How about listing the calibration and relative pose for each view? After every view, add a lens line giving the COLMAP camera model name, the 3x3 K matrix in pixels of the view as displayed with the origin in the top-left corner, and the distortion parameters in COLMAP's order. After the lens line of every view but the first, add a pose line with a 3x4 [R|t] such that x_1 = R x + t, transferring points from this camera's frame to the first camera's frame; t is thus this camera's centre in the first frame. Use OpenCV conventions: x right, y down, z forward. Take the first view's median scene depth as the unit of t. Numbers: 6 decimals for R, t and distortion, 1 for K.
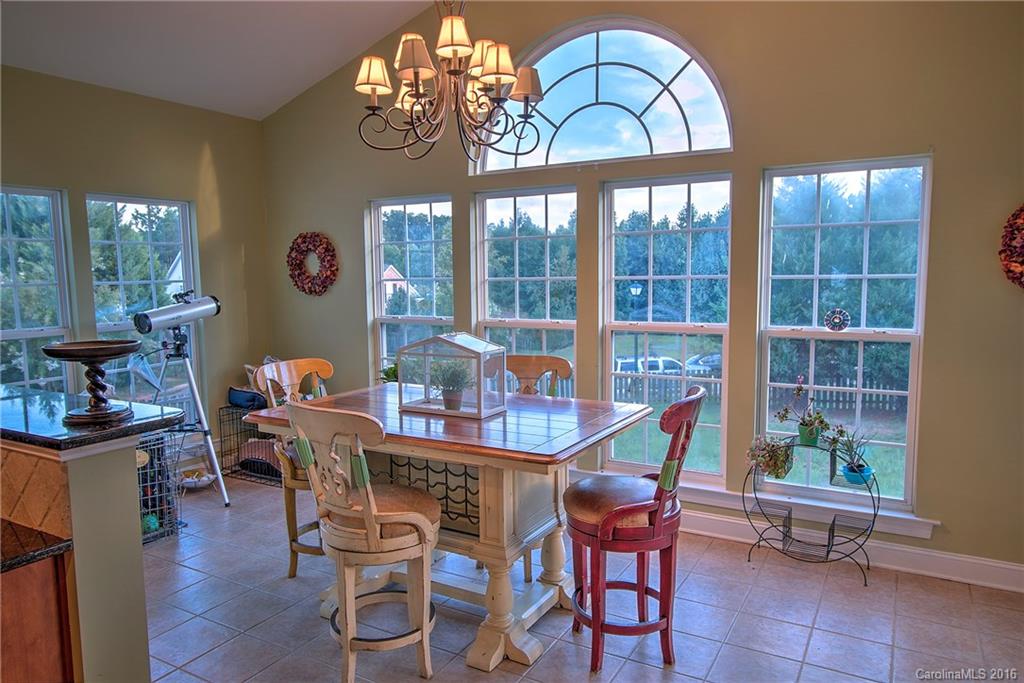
lens RADIAL K [[693.9, 0, 512.0], [0, 693.9, 341.5], [0, 0, 1]] dist [0.002045, 0.000293]
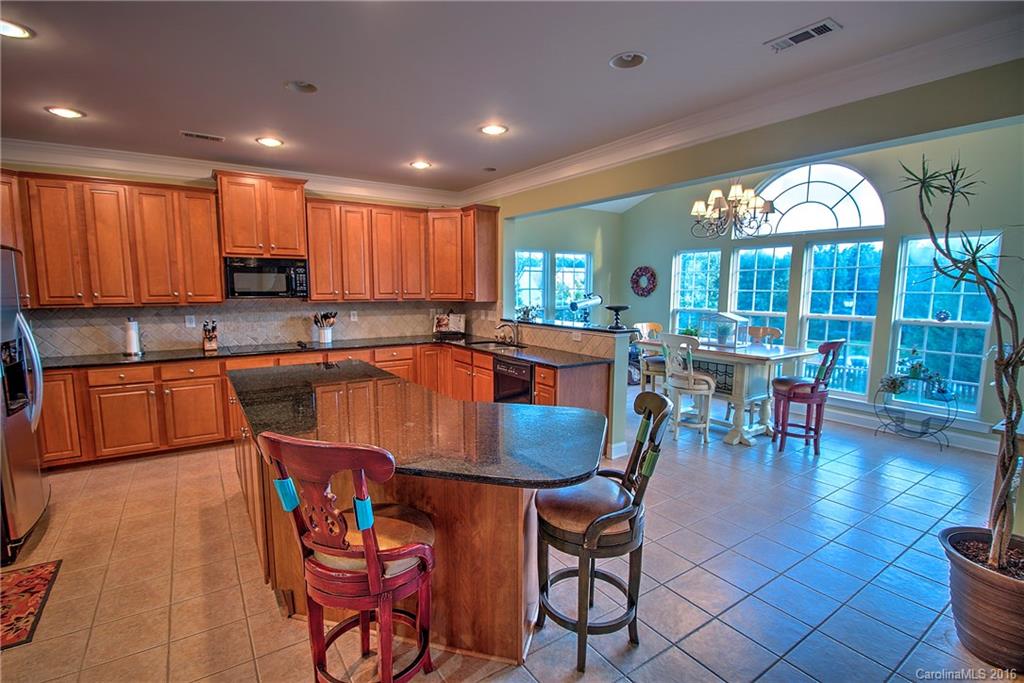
lens RADIAL K [[477.5, 0, 512.0], [0, 477.5, 341.5], [0, 0, 1]] dist [-0.003309, -0.001355]
pose [[0.900977, 0.067223, -0.428627, -0.029450], [-0.060203, 0.997737, 0.029933, 0.071981], [0.429669, -0.001165, 0.902986, -0.688420]]
